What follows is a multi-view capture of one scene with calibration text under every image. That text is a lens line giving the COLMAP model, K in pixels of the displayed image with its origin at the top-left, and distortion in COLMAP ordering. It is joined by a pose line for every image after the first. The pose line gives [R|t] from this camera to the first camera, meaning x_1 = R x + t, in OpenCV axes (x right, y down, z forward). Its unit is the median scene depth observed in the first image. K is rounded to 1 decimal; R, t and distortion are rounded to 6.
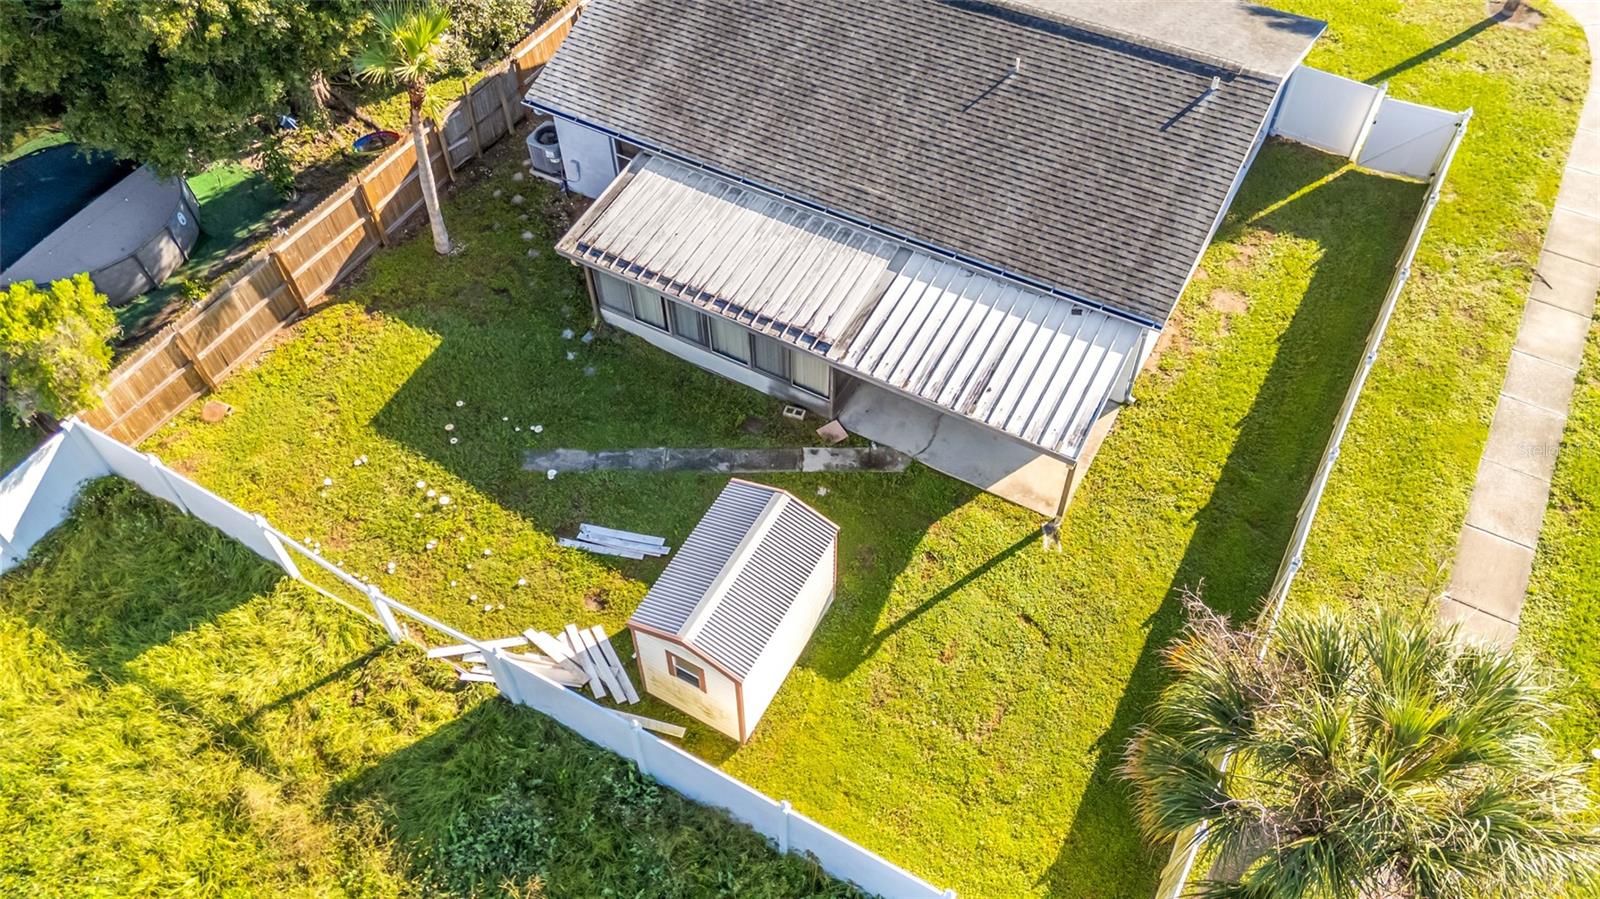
lens RADIAL K [[1179.9, 0, 799.8], [0, 1179.9, 456.3], [0, 0, 1]] dist [0.078093, -0.074531]
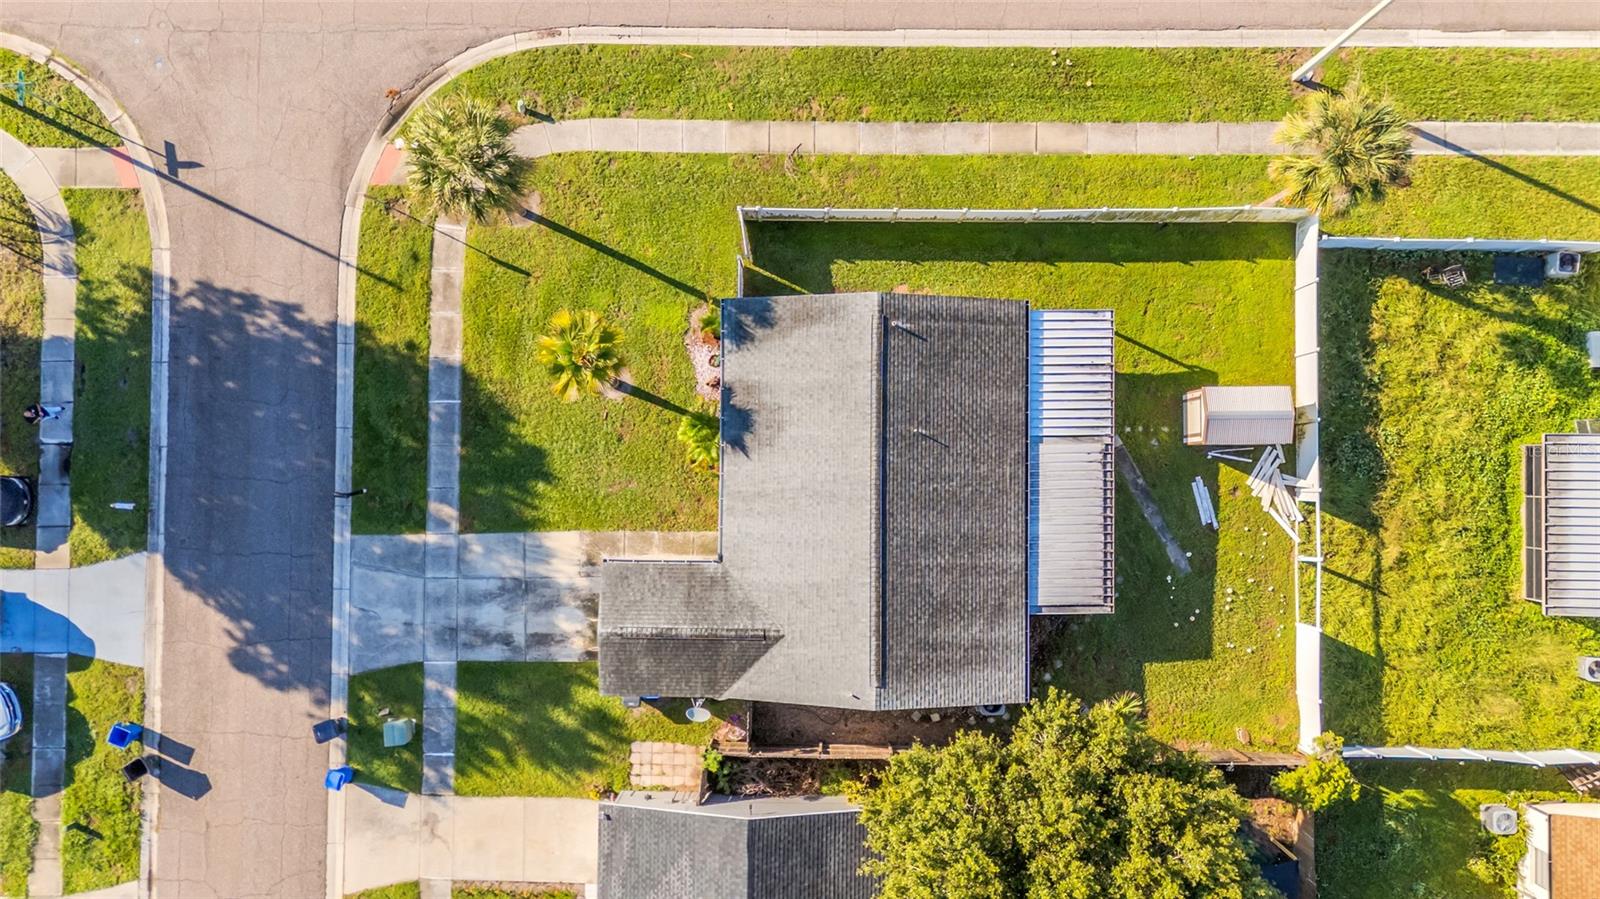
lens RADIAL K [[1179.9, 0, 799.8], [0, 1179.9, 456.3], [0, 0, 1]] dist [0.078093, -0.074531]
pose [[-0.491049, -0.870307, 0.037908, 0.182263], [0.684490, -0.358559, 0.634751, -1.692327], [-0.538836, 0.337641, 0.771786, -0.241803]]
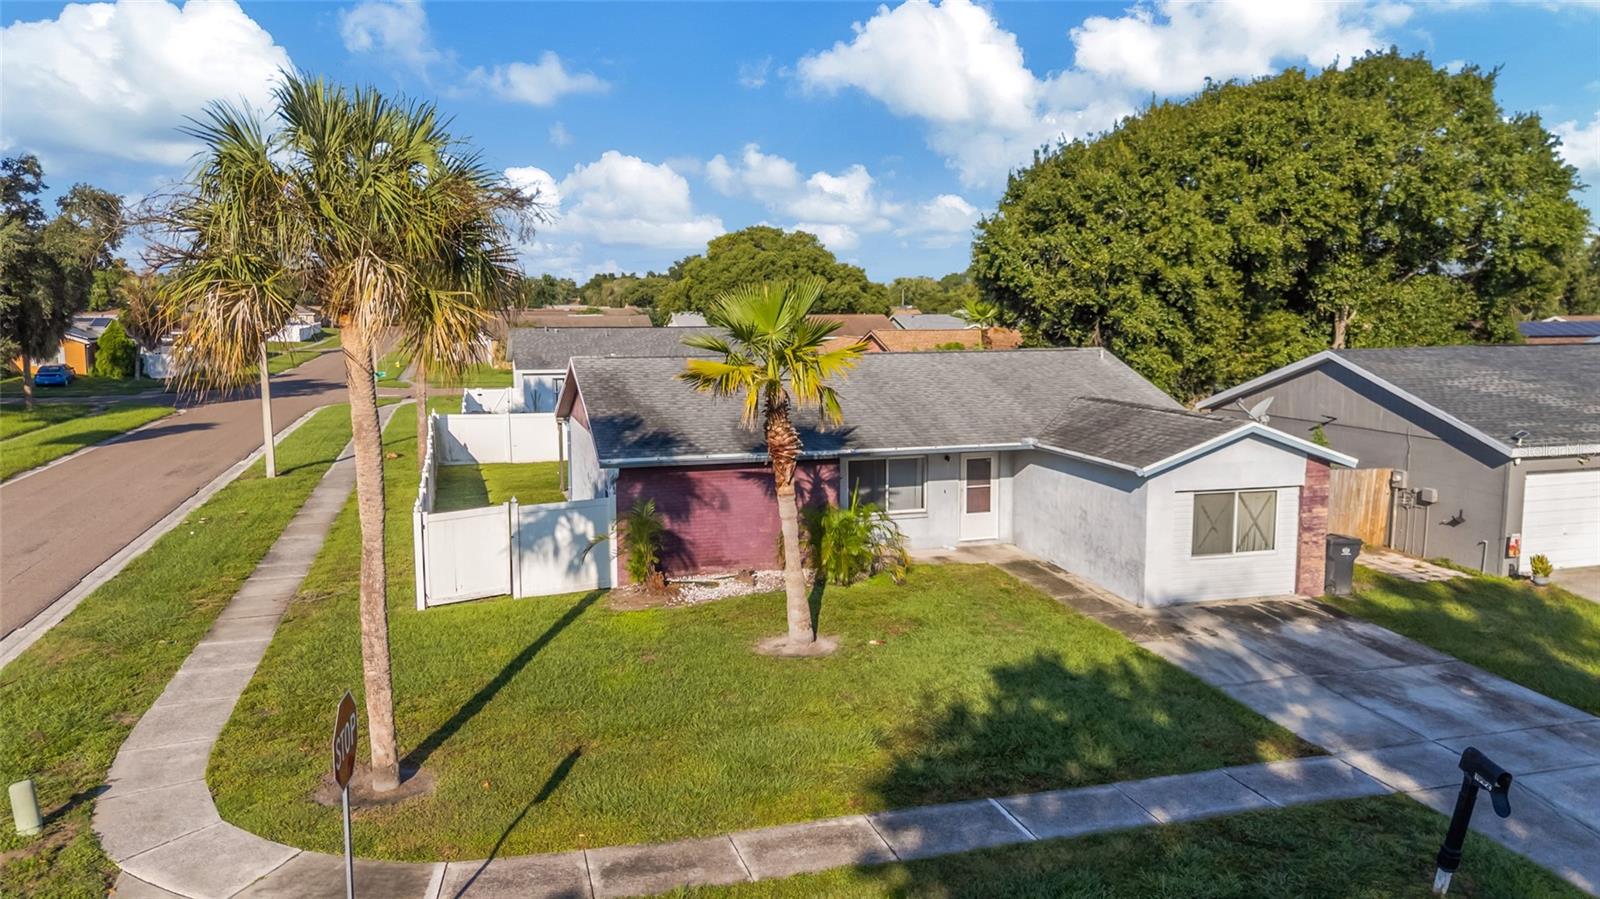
lens RADIAL K [[1179.9, 0, 799.8], [0, 1179.9, 456.3], [0, 0, 1]] dist [0.078093, -0.074531]
pose [[-0.684466, 0.083155, -0.724287, 1.222535], [-0.562900, 0.571066, 0.597517, -1.203191], [0.463303, 0.816681, -0.344067, 1.716636]]
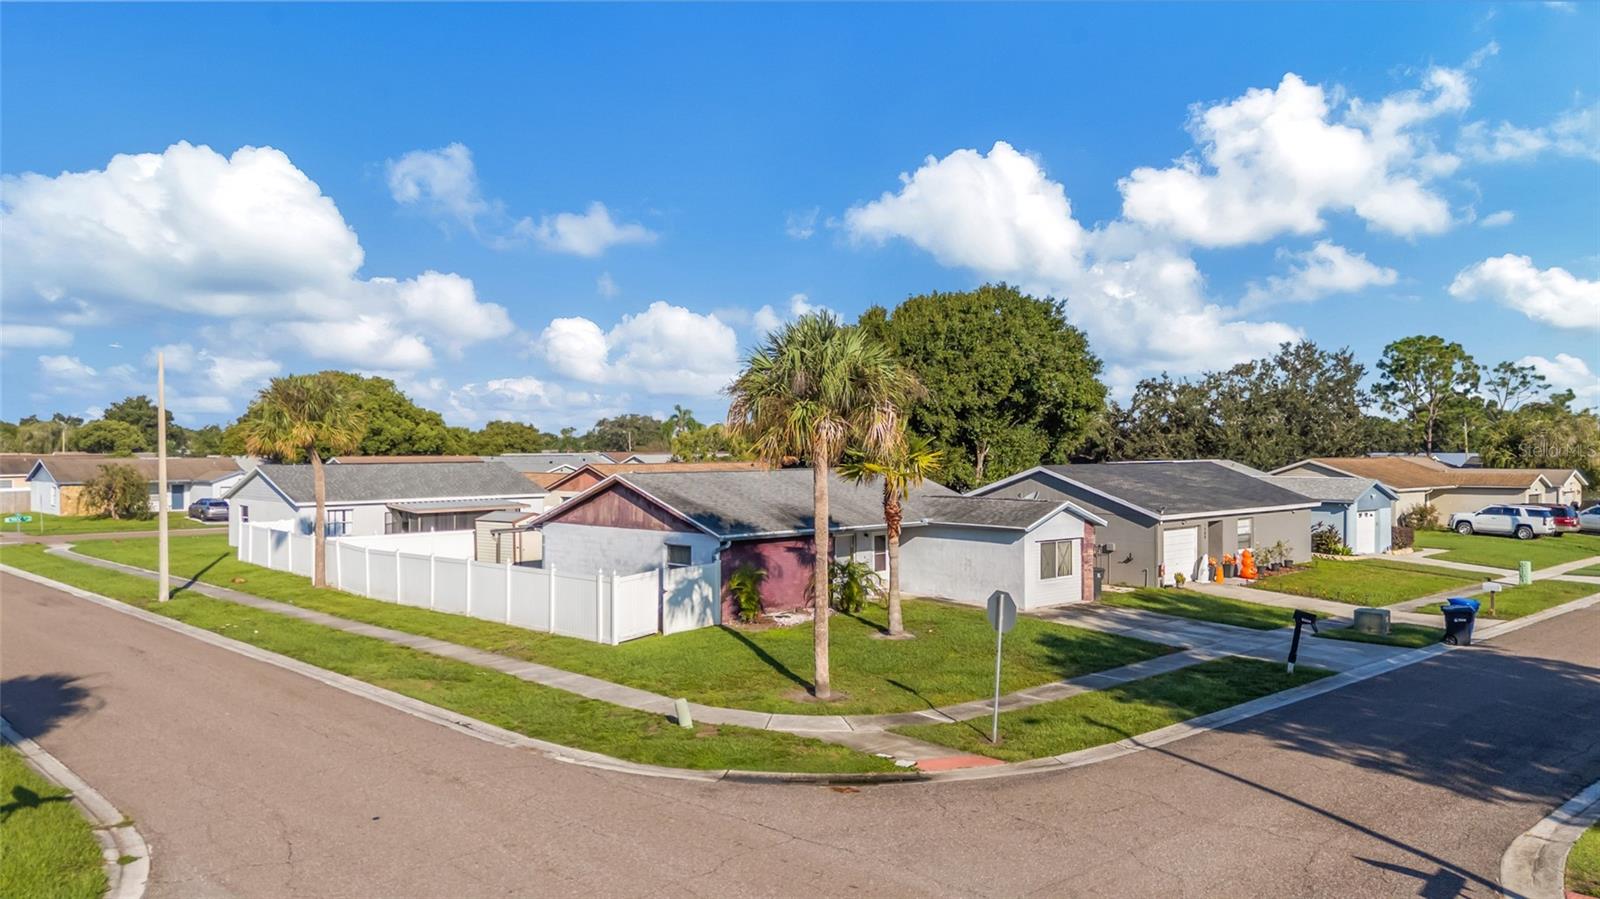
lens RADIAL K [[1179.9, 0, 799.8], [0, 1179.9, 456.3], [0, 0, 1]] dist [0.078093, -0.074531]
pose [[-0.269970, -0.006649, -0.962846, 2.099539], [-0.738967, 0.642508, 0.202760, -0.927180], [0.617288, 0.766250, -0.178371, 1.533633]]
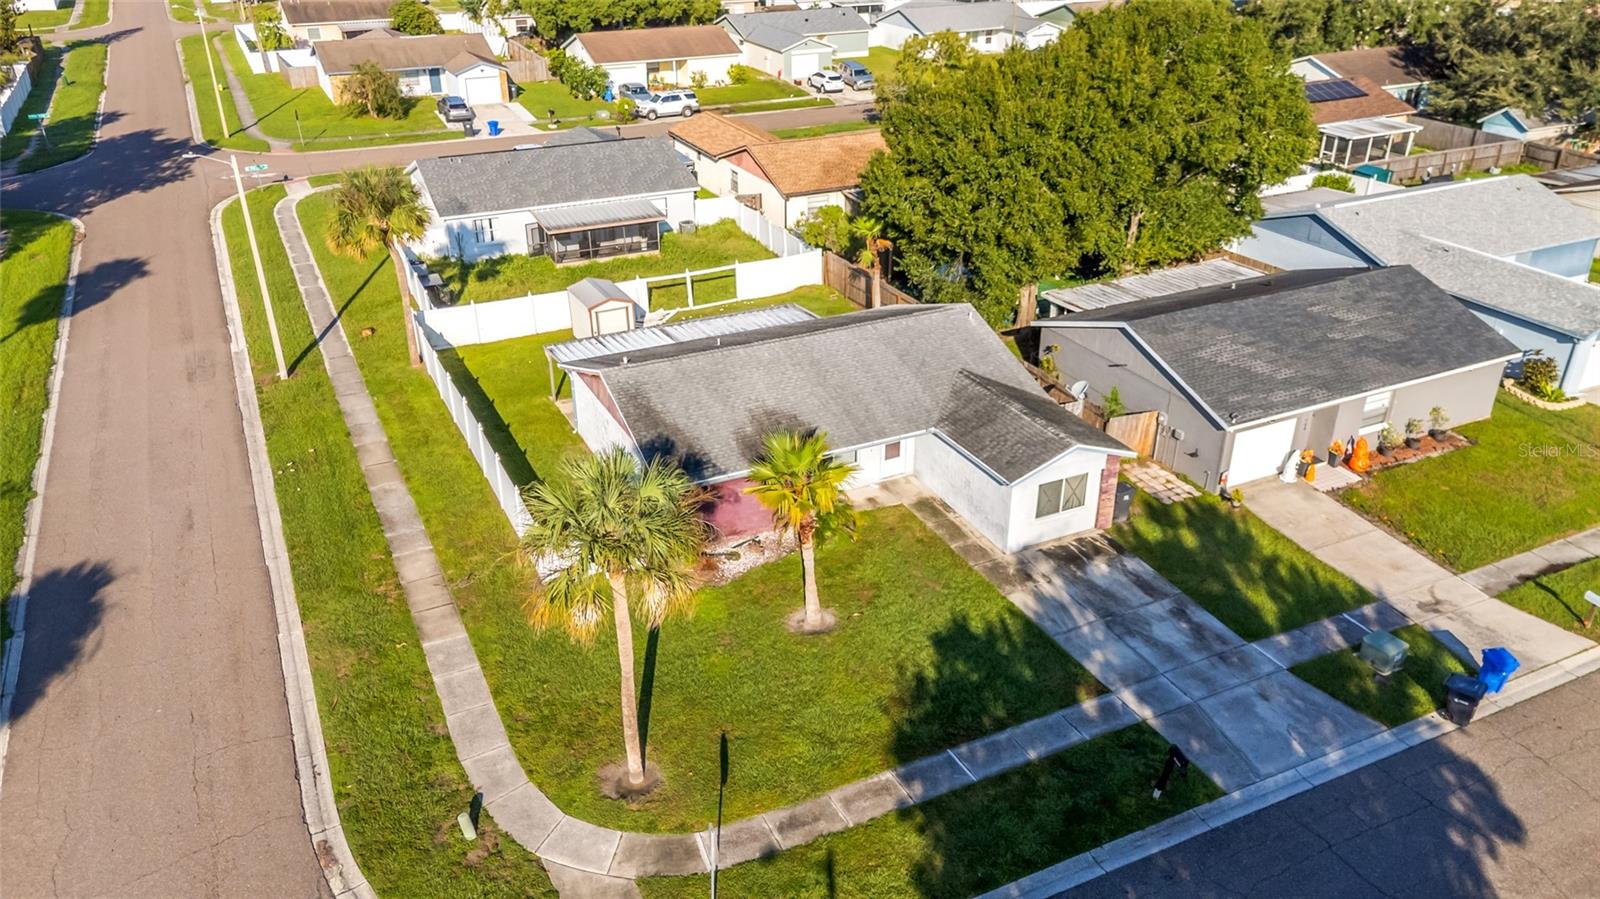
lens RADIAL K [[1179.9, 0, 799.8], [0, 1179.9, 456.3], [0, 0, 1]] dist [0.078093, -0.074531]
pose [[-0.548236, 0.370171, -0.749940, 1.655214], [-0.644618, 0.384265, 0.660915, -1.661827], [0.532827, 0.845762, 0.027950, 1.272397]]
